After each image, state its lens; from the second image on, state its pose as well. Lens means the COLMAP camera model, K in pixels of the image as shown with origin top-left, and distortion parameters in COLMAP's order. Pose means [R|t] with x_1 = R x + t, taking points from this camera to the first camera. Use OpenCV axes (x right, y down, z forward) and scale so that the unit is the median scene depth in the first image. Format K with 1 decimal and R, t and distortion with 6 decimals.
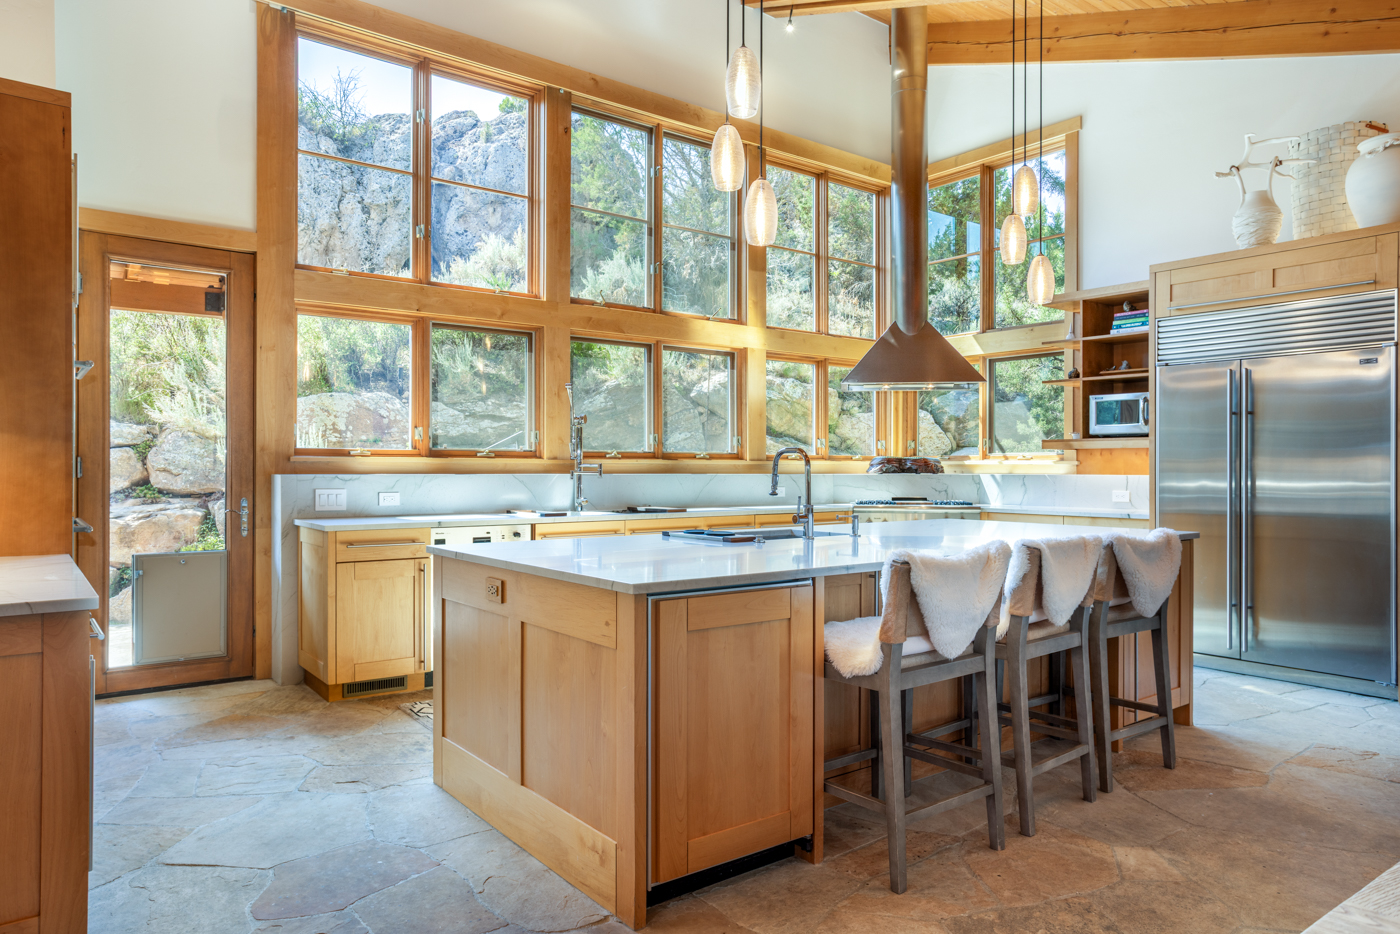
lens RADIAL K [[902.3, 0, 700.0], [0, 902.3, 467.0], [0, 0, 1]] dist [-0.030782, 0.045226]
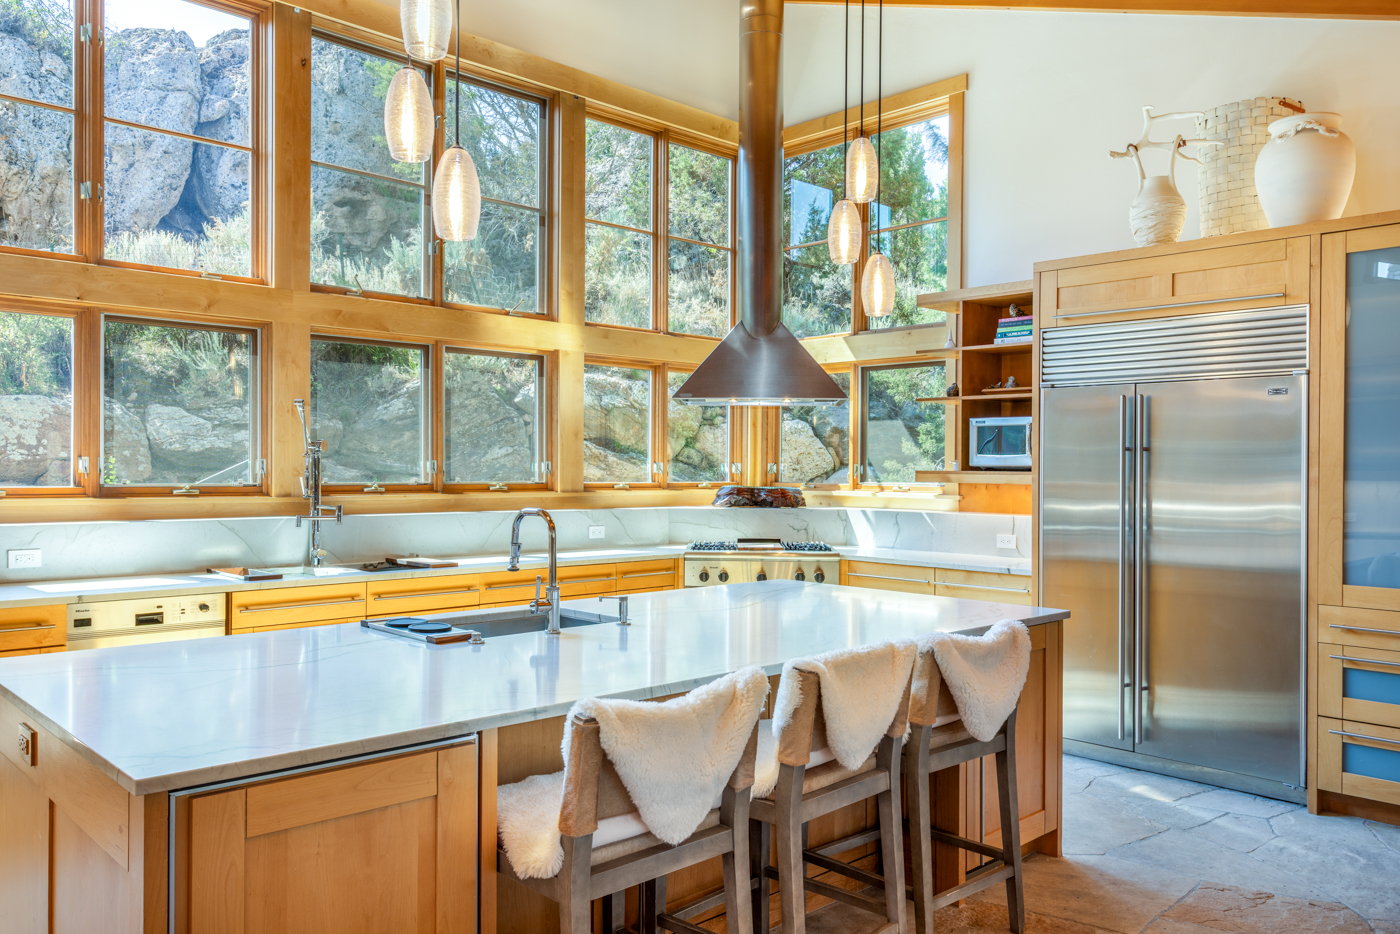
lens RADIAL K [[1052.0, 0, 700.0], [0, 1052.0, 467.0], [0, 0, 1]] dist [0.016592, -0.000981]
pose [[0.994281, 0.004827, 0.106686, 0.097069], [-0.004917, 0.999988, 0.000579, -0.038218], [-0.106681, -0.001100, 0.994293, 0.082148]]
